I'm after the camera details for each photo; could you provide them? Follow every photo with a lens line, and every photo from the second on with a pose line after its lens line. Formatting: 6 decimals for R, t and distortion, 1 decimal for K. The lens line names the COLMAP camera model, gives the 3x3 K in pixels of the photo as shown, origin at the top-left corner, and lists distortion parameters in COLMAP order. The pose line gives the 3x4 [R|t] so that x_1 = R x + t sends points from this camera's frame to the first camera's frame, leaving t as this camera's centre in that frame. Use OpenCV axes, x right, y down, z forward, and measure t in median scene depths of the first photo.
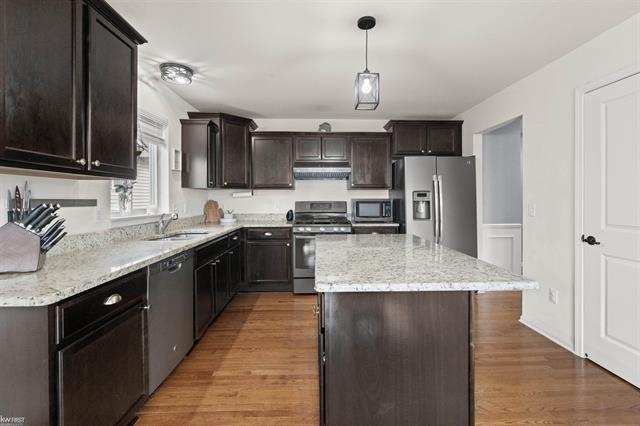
lens RADIAL K [[292.1, 0, 321.6], [0, 292.1, 201.0], [0, 0, 1]] dist [-0.010083, 0.002512]
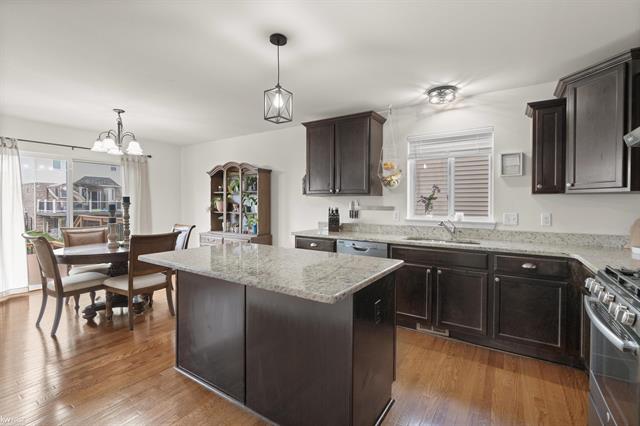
lens RADIAL K [[292.1, 0, 318.7], [0, 292.1, 208.8], [0, 0, 1]] dist [-0.010083, 0.002512]
pose [[-0.573794, 0.011446, -0.818920, 0.539420], [-0.014156, 0.999614, 0.023890, -0.016415], [0.818877, 0.025300, -0.573411, 0.981600]]
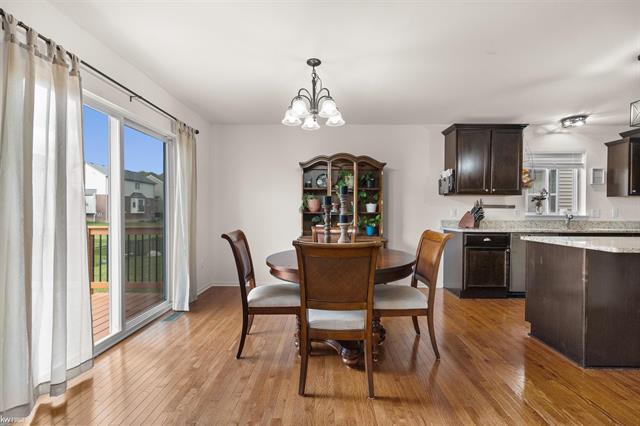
lens RADIAL K [[292.1, 0, 316.1], [0, 292.1, 214.4], [0, 0, 1]] dist [-0.010083, 0.002512]
pose [[-0.044606, 0.010750, -0.998947, 0.830329], [-0.015876, 0.999808, 0.011469, 0.036191], [0.998879, 0.016371, -0.044426, -0.200251]]
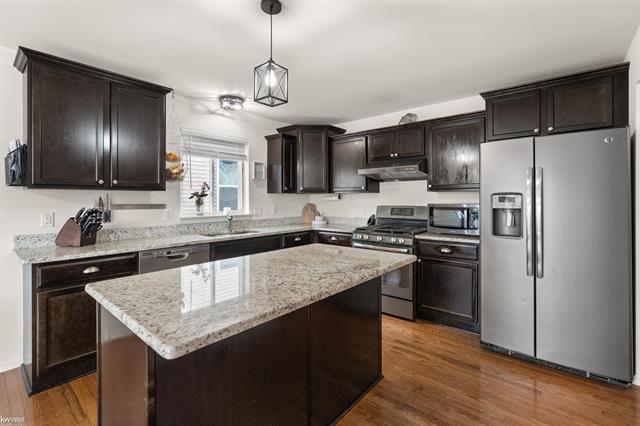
lens RADIAL K [[292.1, 0, 325.2], [0, 292.1, 199.3], [0, 0, 1]] dist [-0.010083, 0.002512]
pose [[0.752628, -0.000646, -0.658446, 0.487775], [-0.004837, 0.999967, -0.006511, -0.013895], [0.658428, 0.008086, 0.752600, 0.254453]]
